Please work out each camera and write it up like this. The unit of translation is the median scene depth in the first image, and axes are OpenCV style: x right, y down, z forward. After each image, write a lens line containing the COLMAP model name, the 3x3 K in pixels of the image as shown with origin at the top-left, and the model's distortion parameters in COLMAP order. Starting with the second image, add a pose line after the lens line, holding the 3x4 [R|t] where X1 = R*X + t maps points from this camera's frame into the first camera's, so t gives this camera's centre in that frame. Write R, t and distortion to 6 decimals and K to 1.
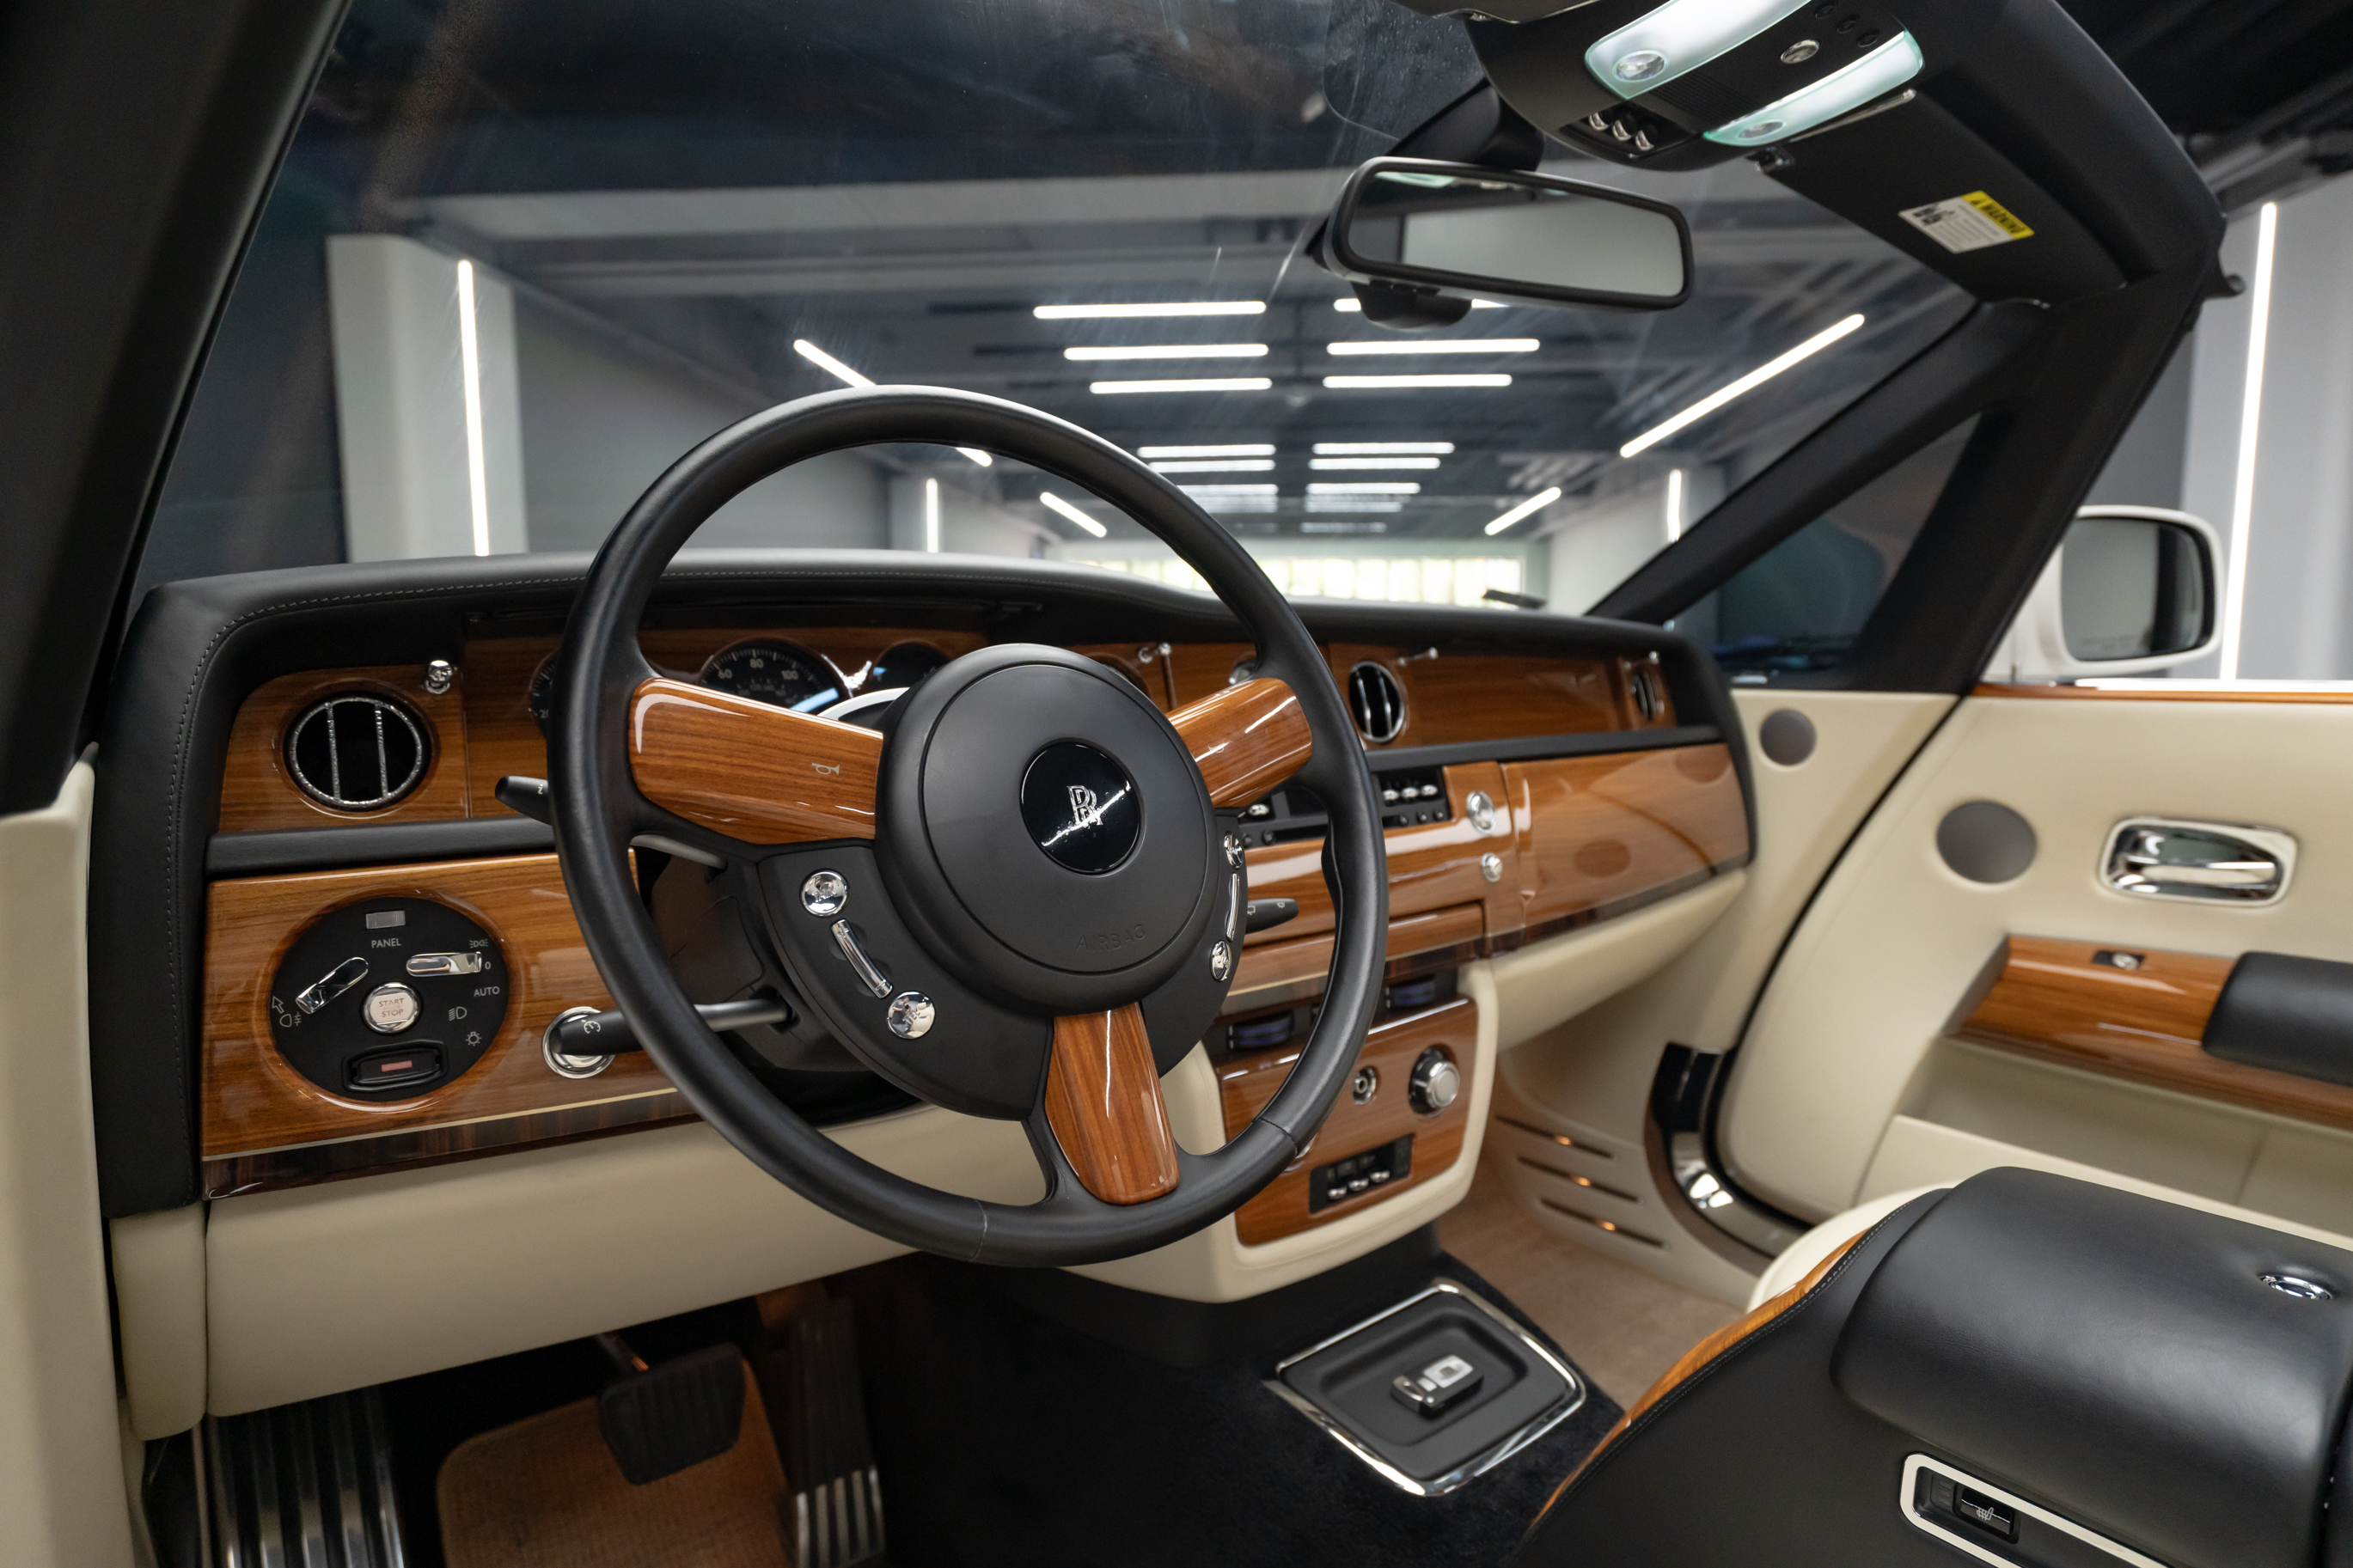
lens RADIAL K [[1264.9, 0, 1176.5], [0, 1264.9, 784.0], [0, 0, 1]] dist [-0.000242, -0.000323]
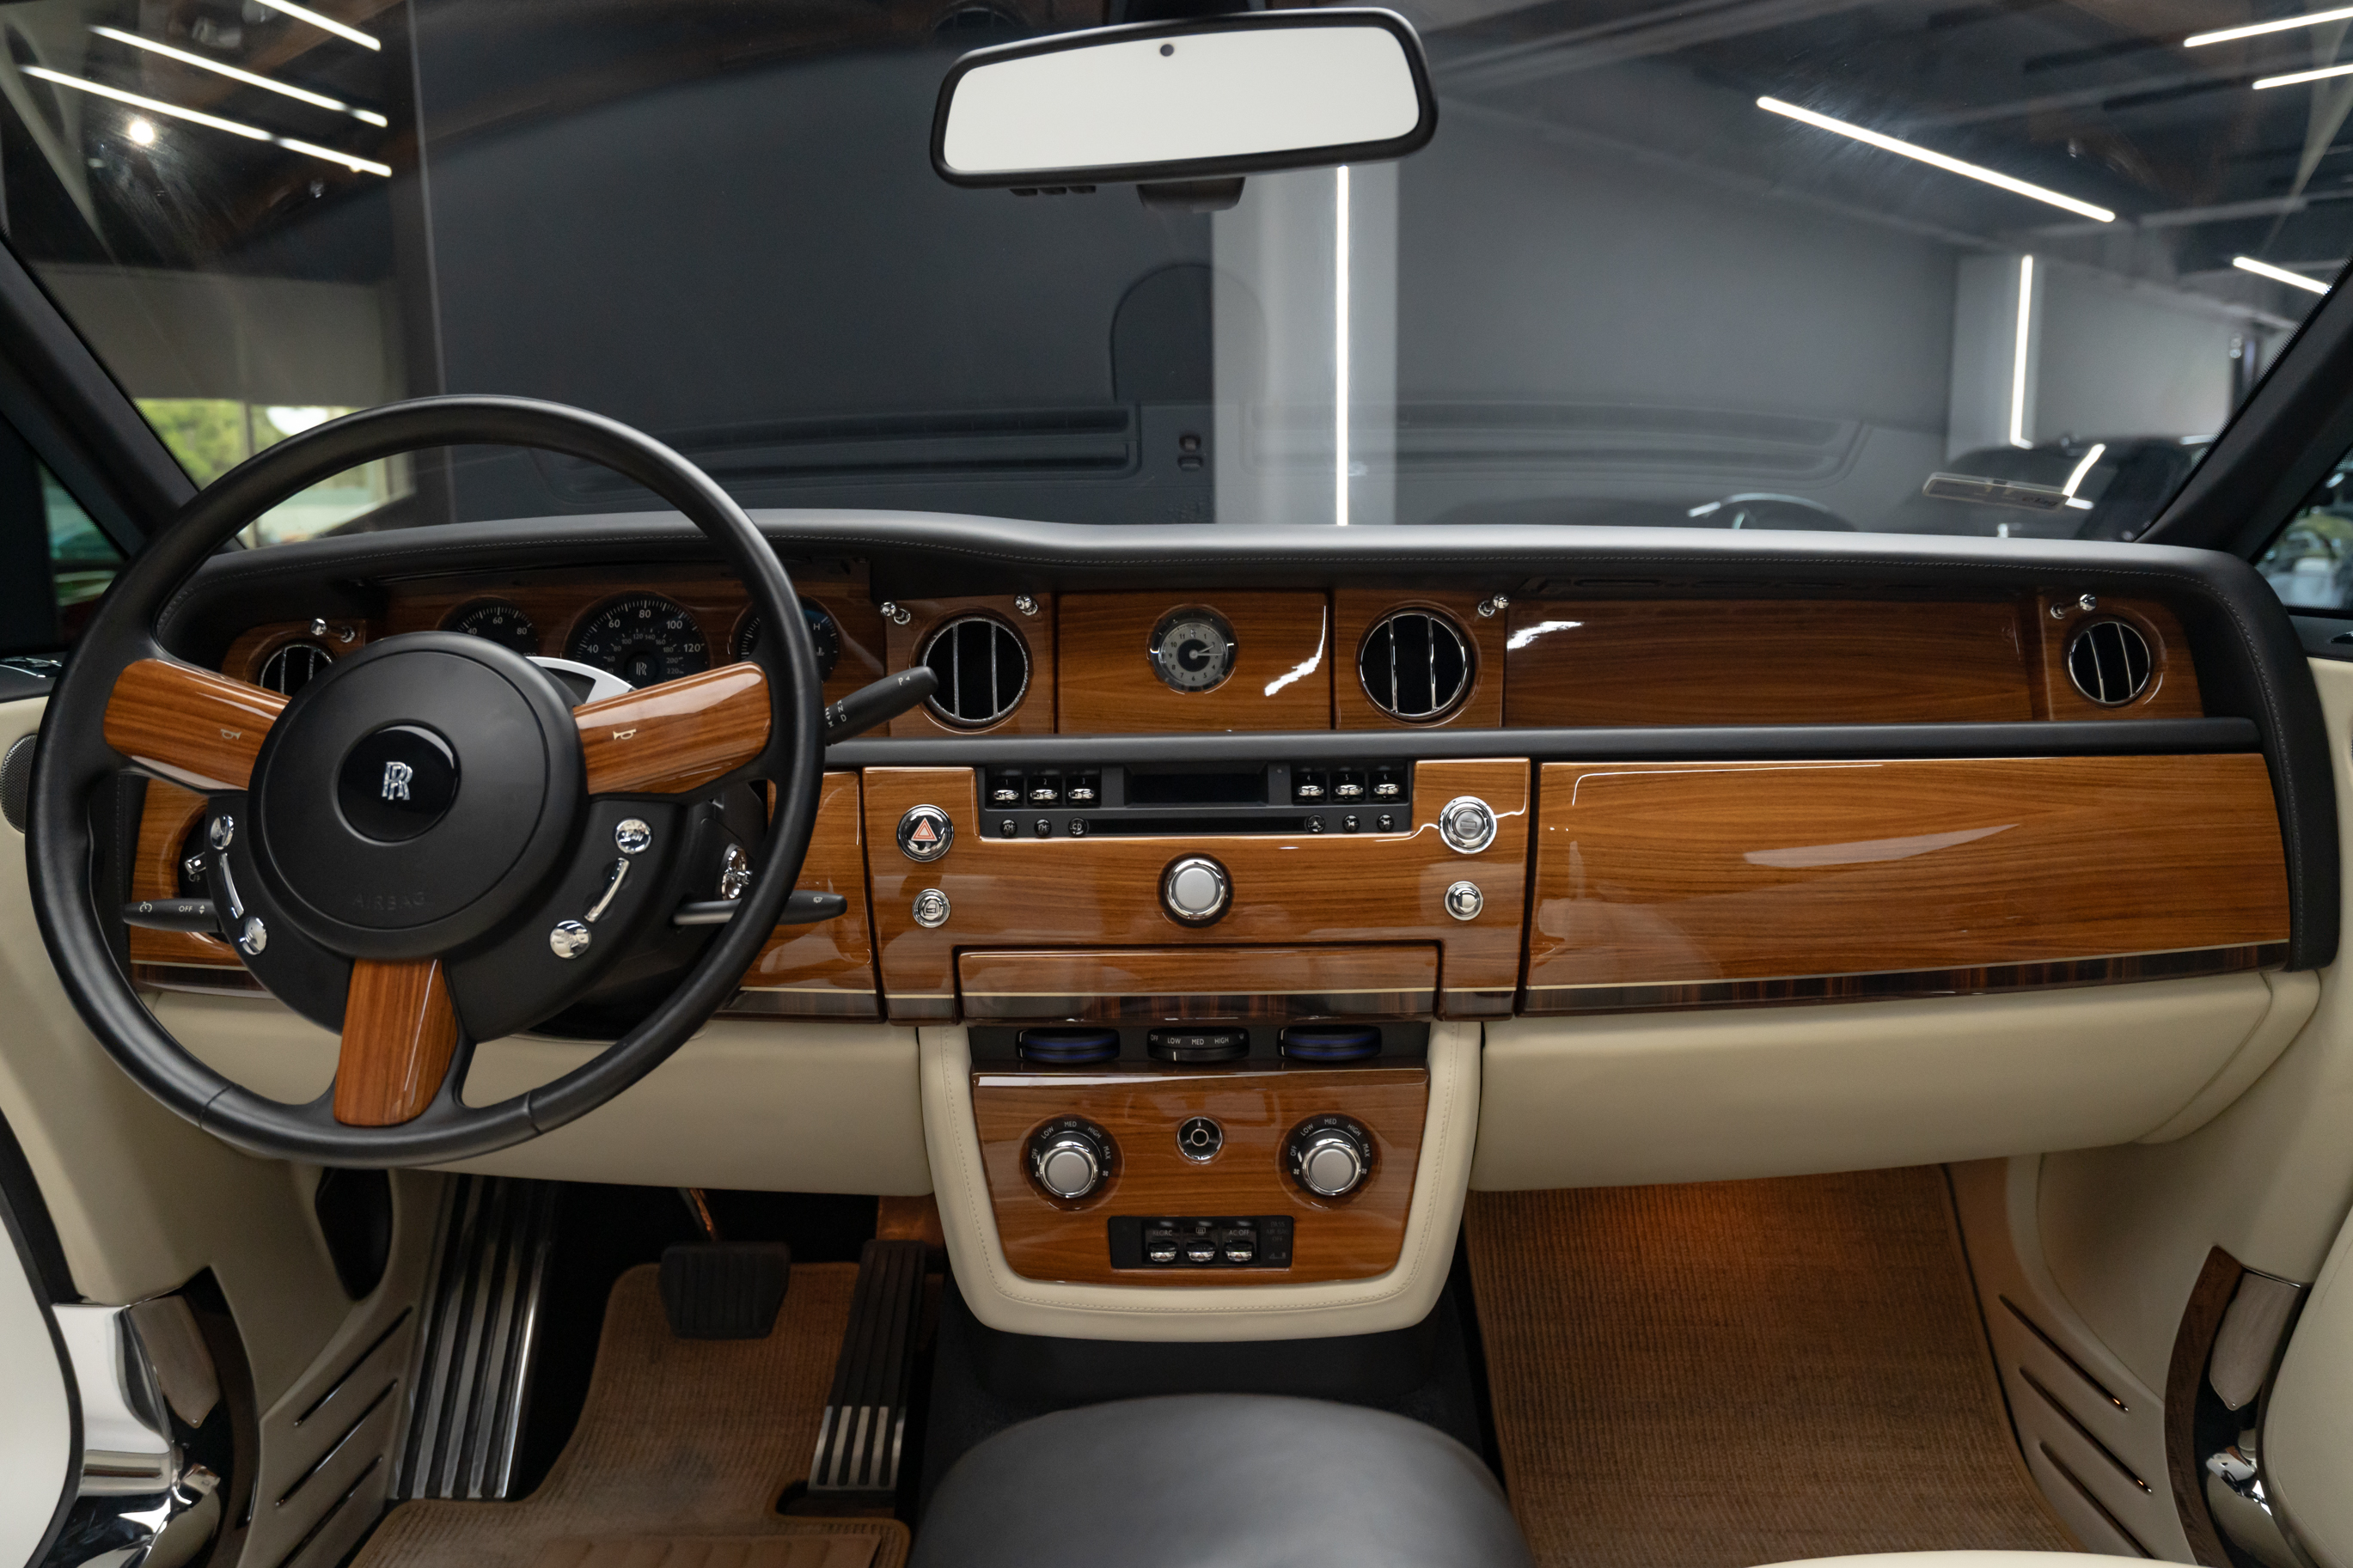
lens RADIAL K [[1657.8, 0, 1176.5], [0, 1657.8, 784.0], [0, 0, 1]] dist [0.022325, -0.041683]
pose [[0.769788, 0.094770, -0.631226, 0.763367], [-0.055583, 0.995113, 0.081618, -0.075659], [0.635875, -0.027743, 0.771293, 0.155414]]
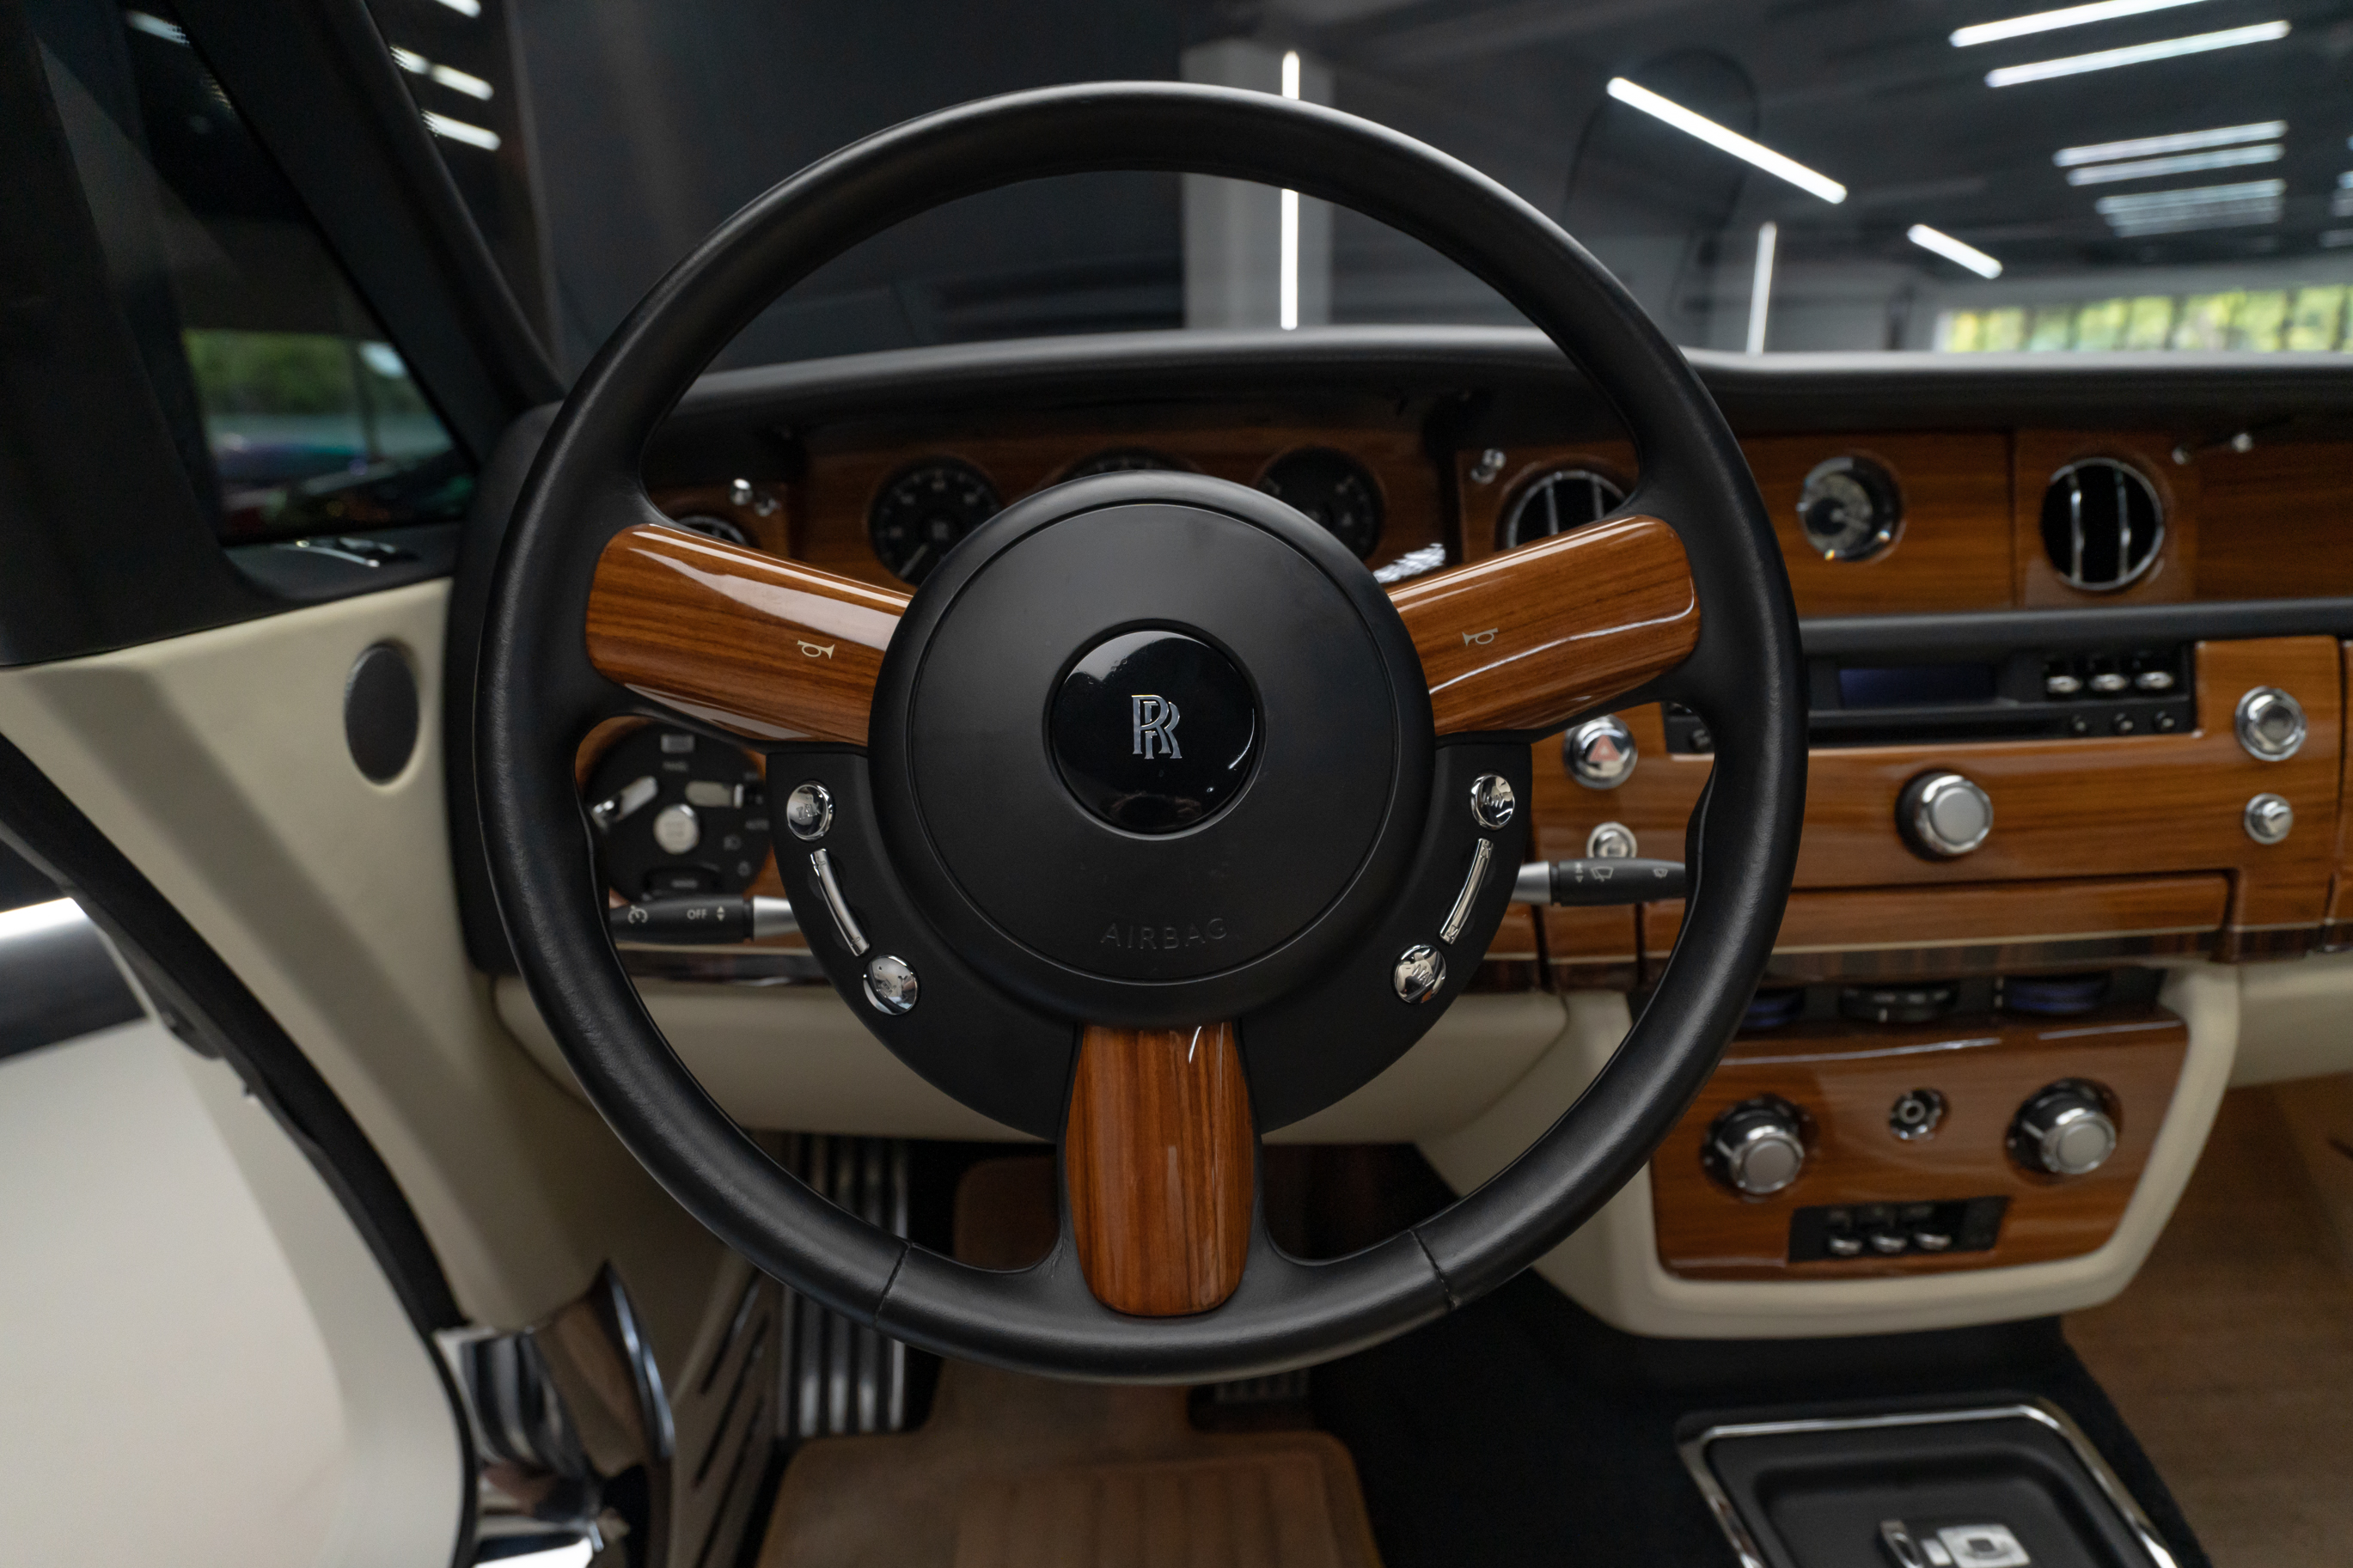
lens RADIAL K [[1215.7, 0, 1176.5], [0, 1215.7, 784.0], [0, 0, 1]] dist [0.002078, 0.000795]
pose [[0.815073, 0.144397, -0.561076, 0.158461], [-0.041339, 0.980469, 0.192278, -0.040417], [0.577882, -0.133526, 0.805123, 0.263018]]
